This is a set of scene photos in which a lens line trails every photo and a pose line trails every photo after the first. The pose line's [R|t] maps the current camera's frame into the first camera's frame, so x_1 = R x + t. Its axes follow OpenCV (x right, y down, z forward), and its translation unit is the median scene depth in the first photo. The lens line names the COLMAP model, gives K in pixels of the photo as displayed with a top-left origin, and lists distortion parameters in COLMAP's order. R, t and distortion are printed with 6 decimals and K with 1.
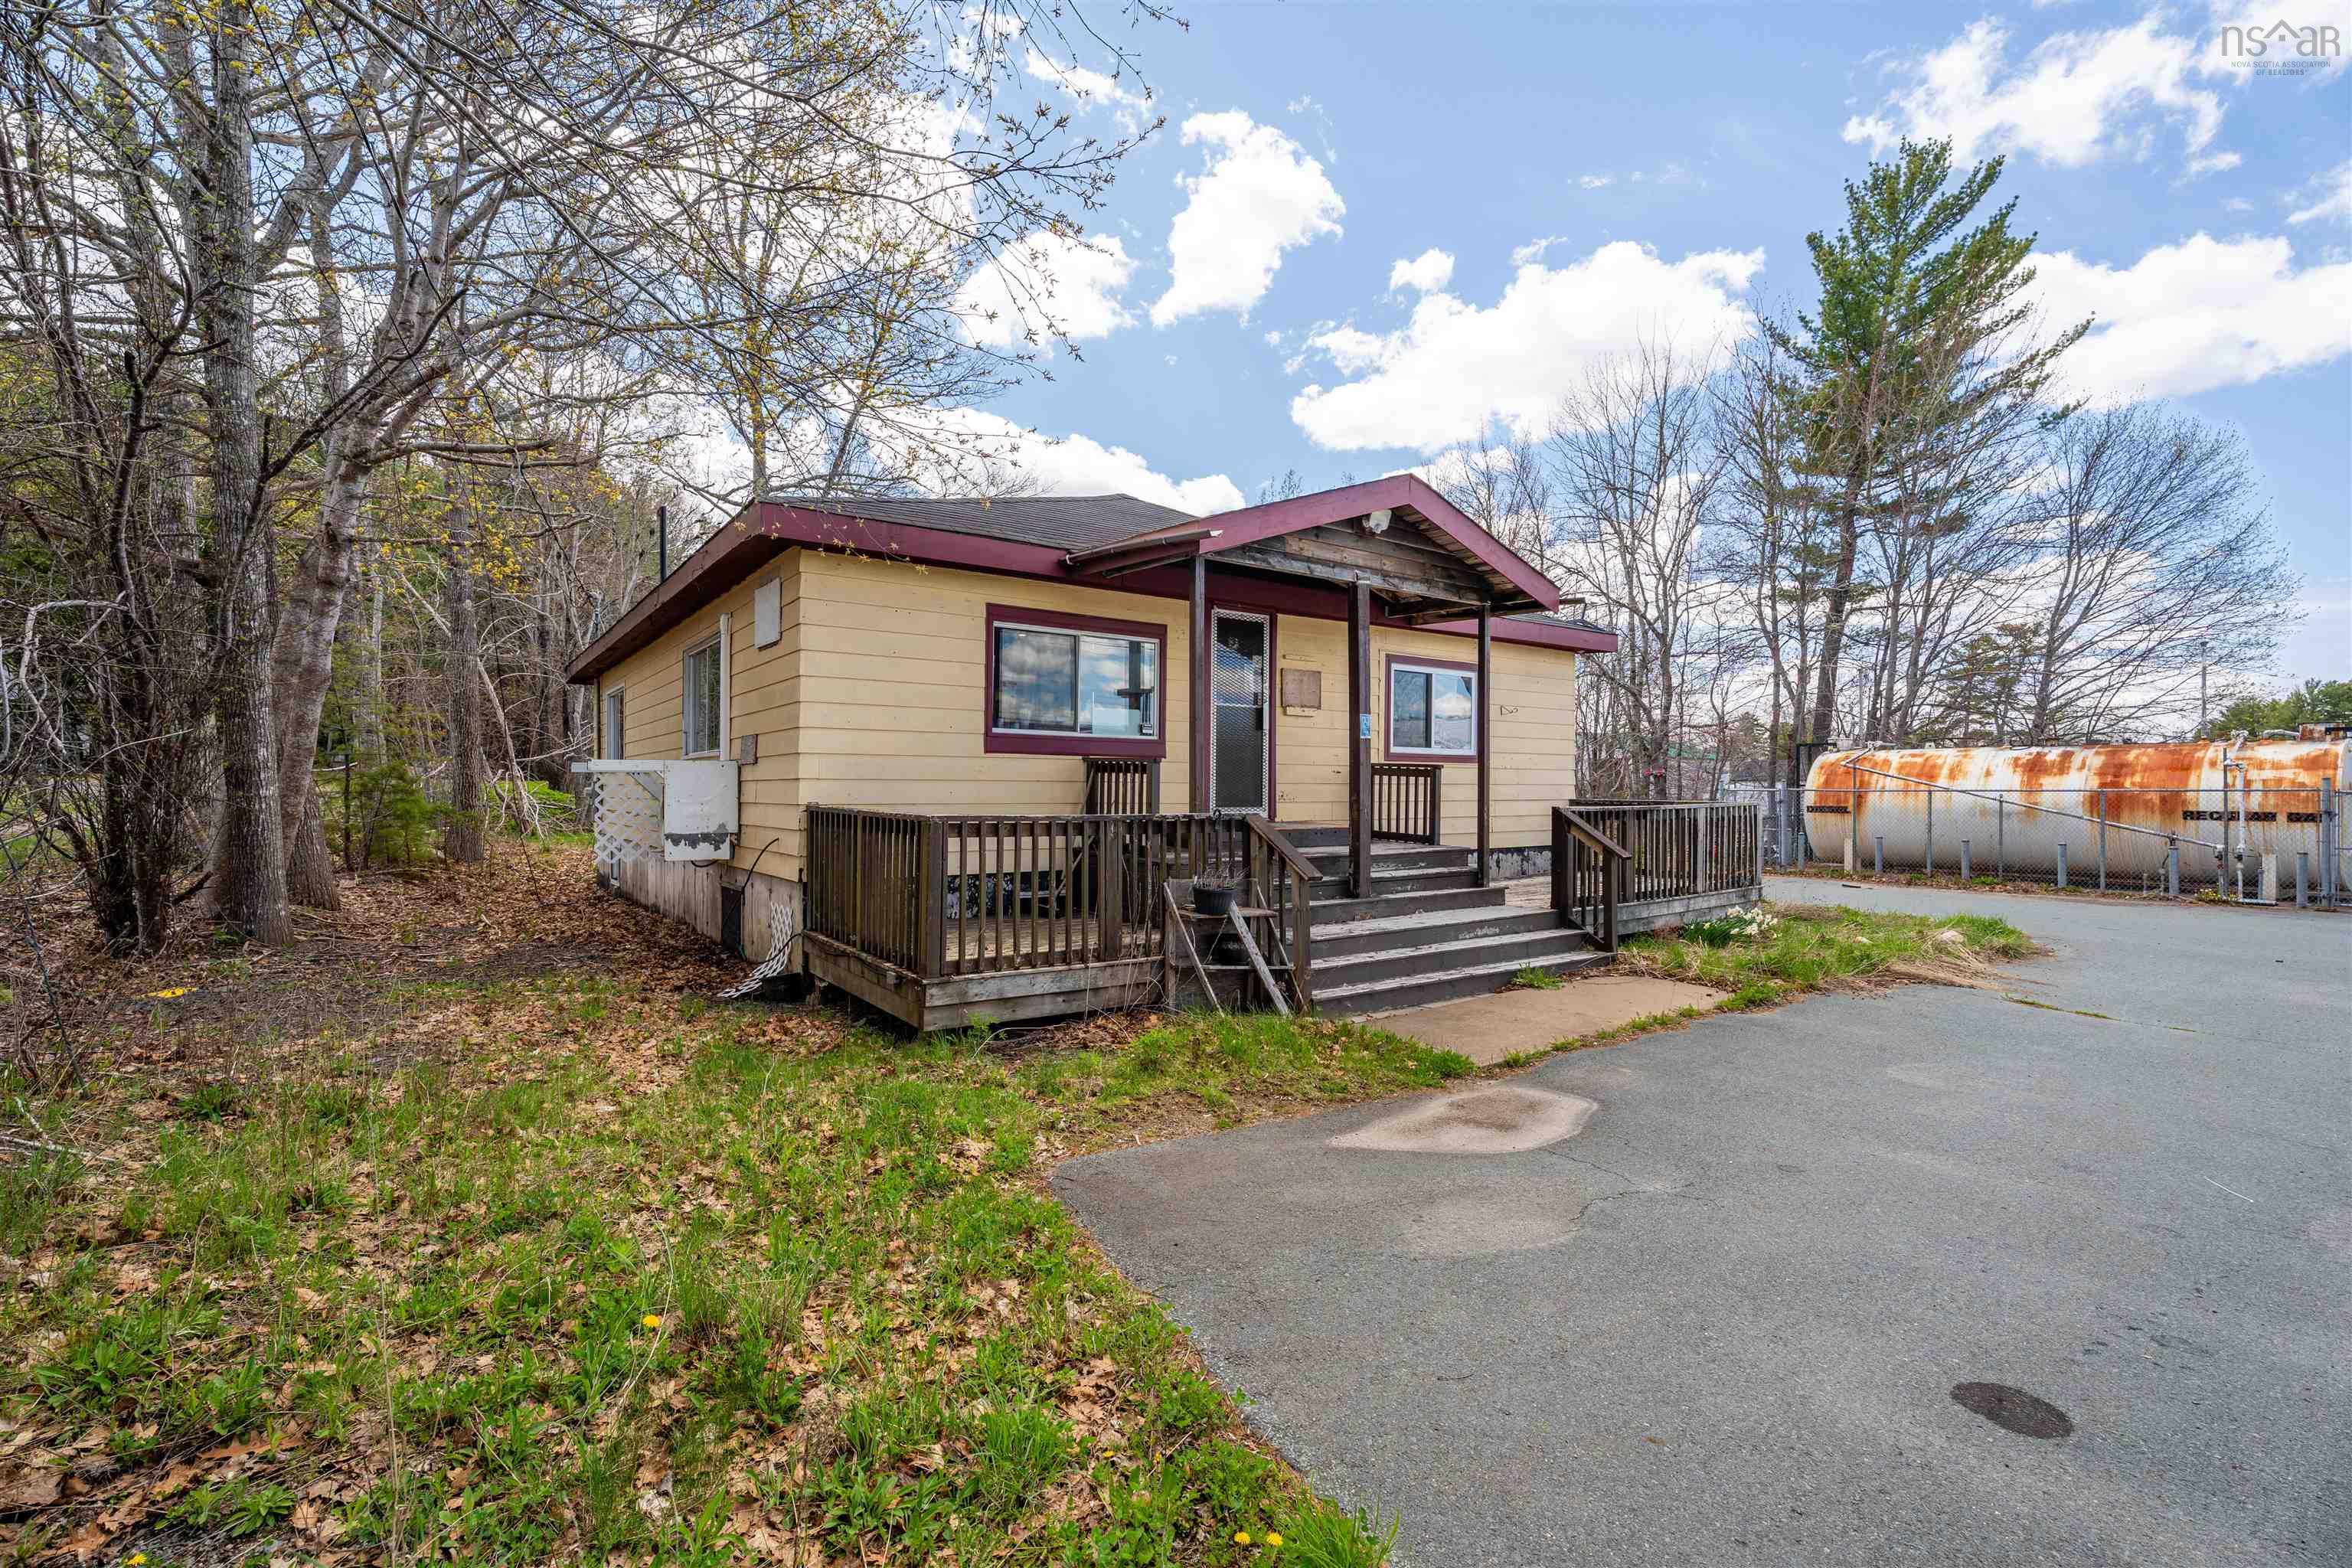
lens RADIAL K [[1042.4, 0, 1176.0], [0, 1042.4, 784.0], [0, 0, 1]] dist [0.018116, 0.000038]
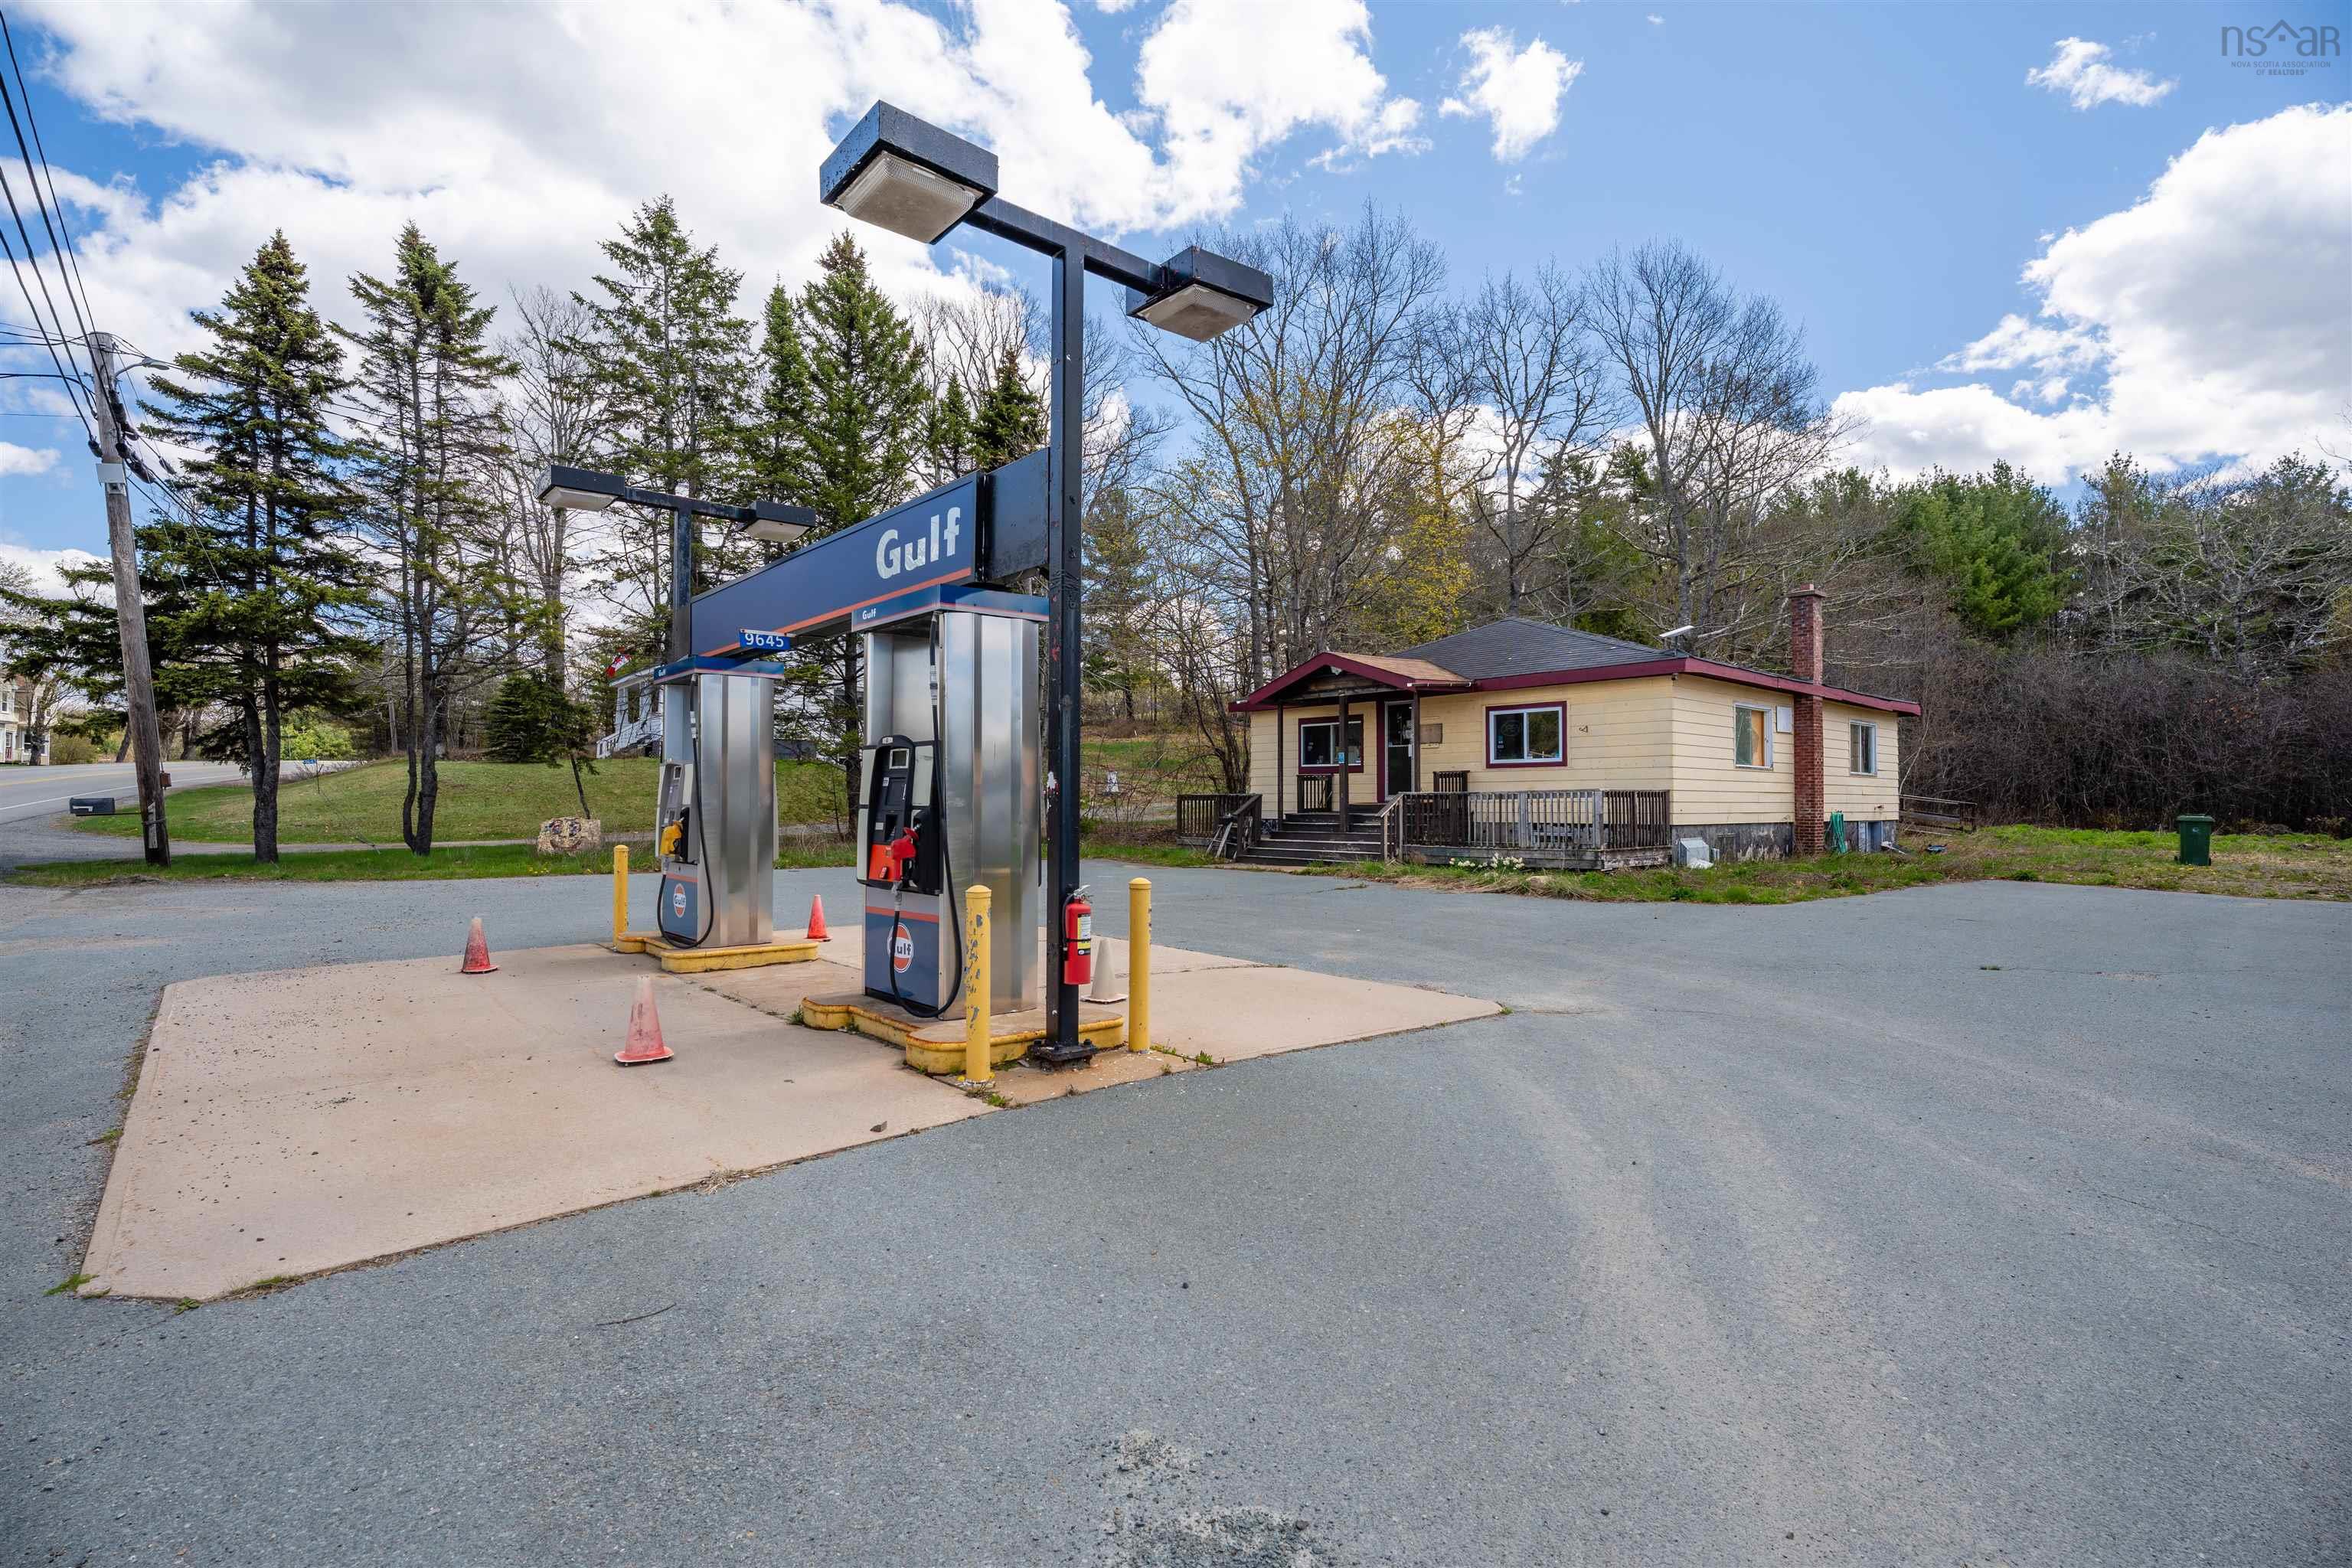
lens RADIAL K [[1107.7, 0, 1179.3], [0, 1107.7, 787.9], [0, 0, 1]] dist [-0.002814, -0.000091]
pose [[0.098589, -0.016922, -0.994984, 2.250624], [0.002947, 0.999856, -0.016713, 0.044341], [0.995124, -0.001285, 0.098624, 0.354909]]
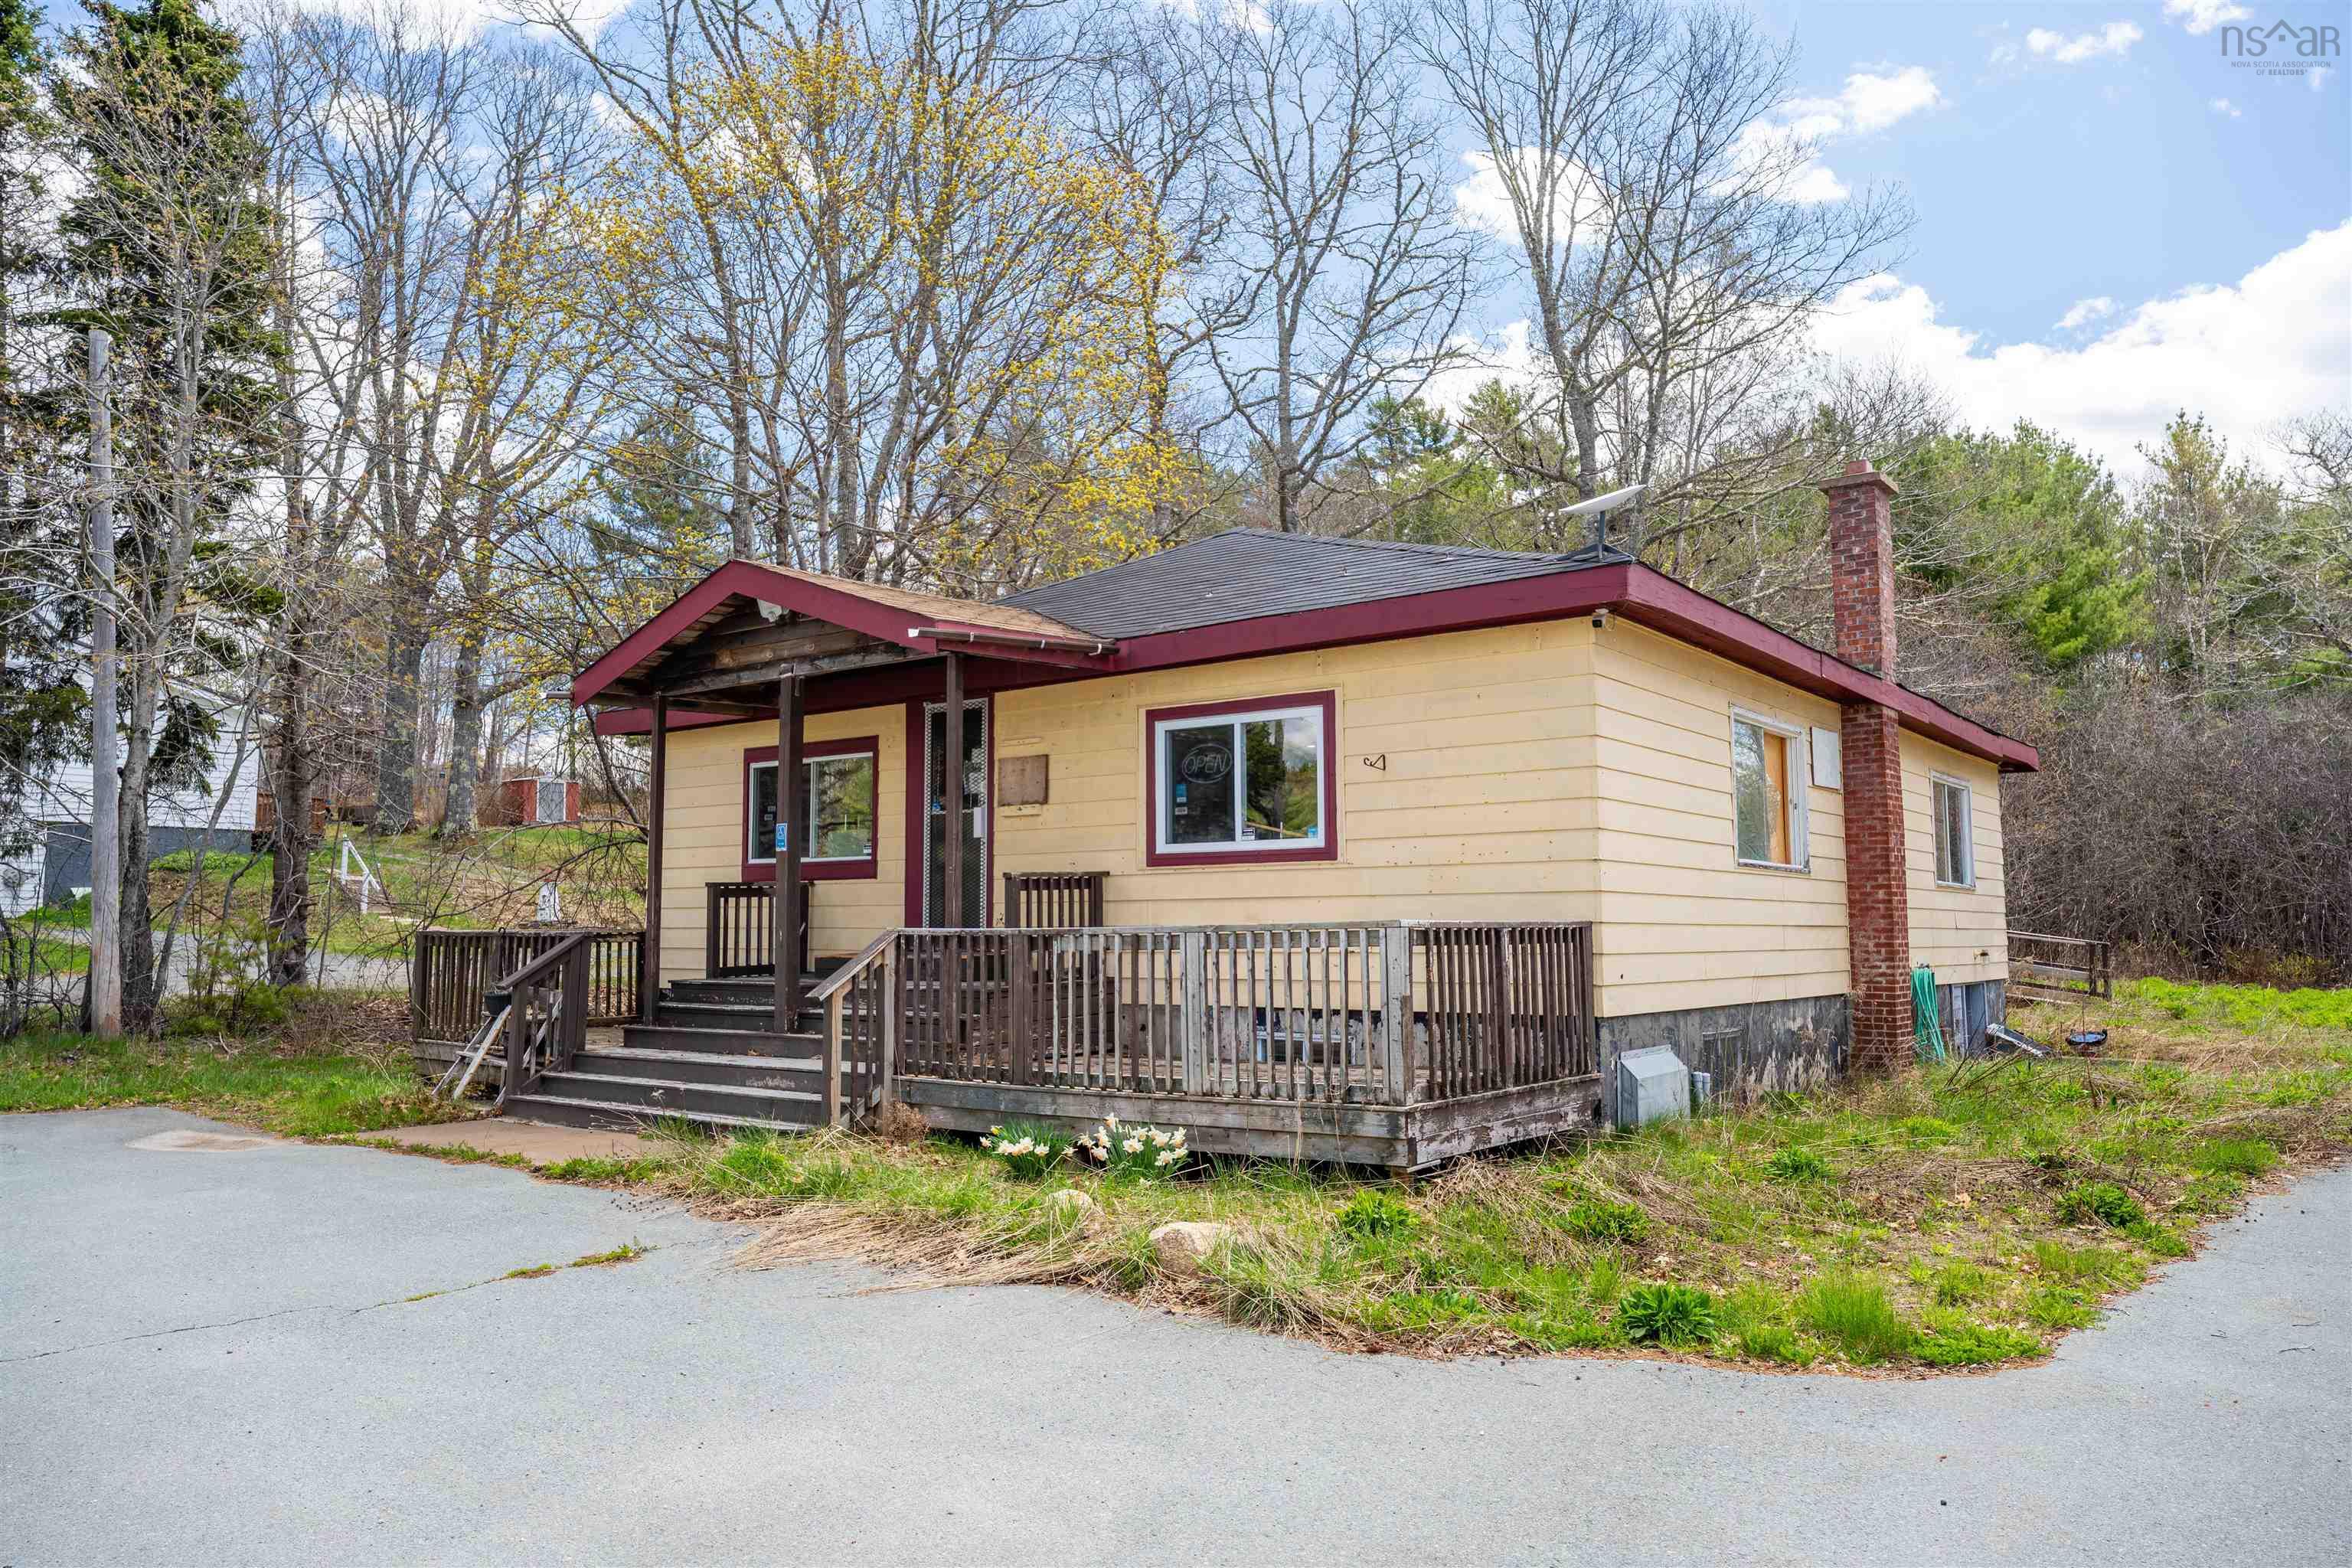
lens RADIAL K [[1652.1, 0, 1176.0], [0, 1652.1, 784.0], [0, 0, 1]] dist [0.000096, 0.000669]
pose [[0.283954, -0.090715, -0.954537, 1.412585], [0.005986, 0.995663, -0.092843, 0.027566], [0.958819, 0.020649, 0.283265, 0.808770]]
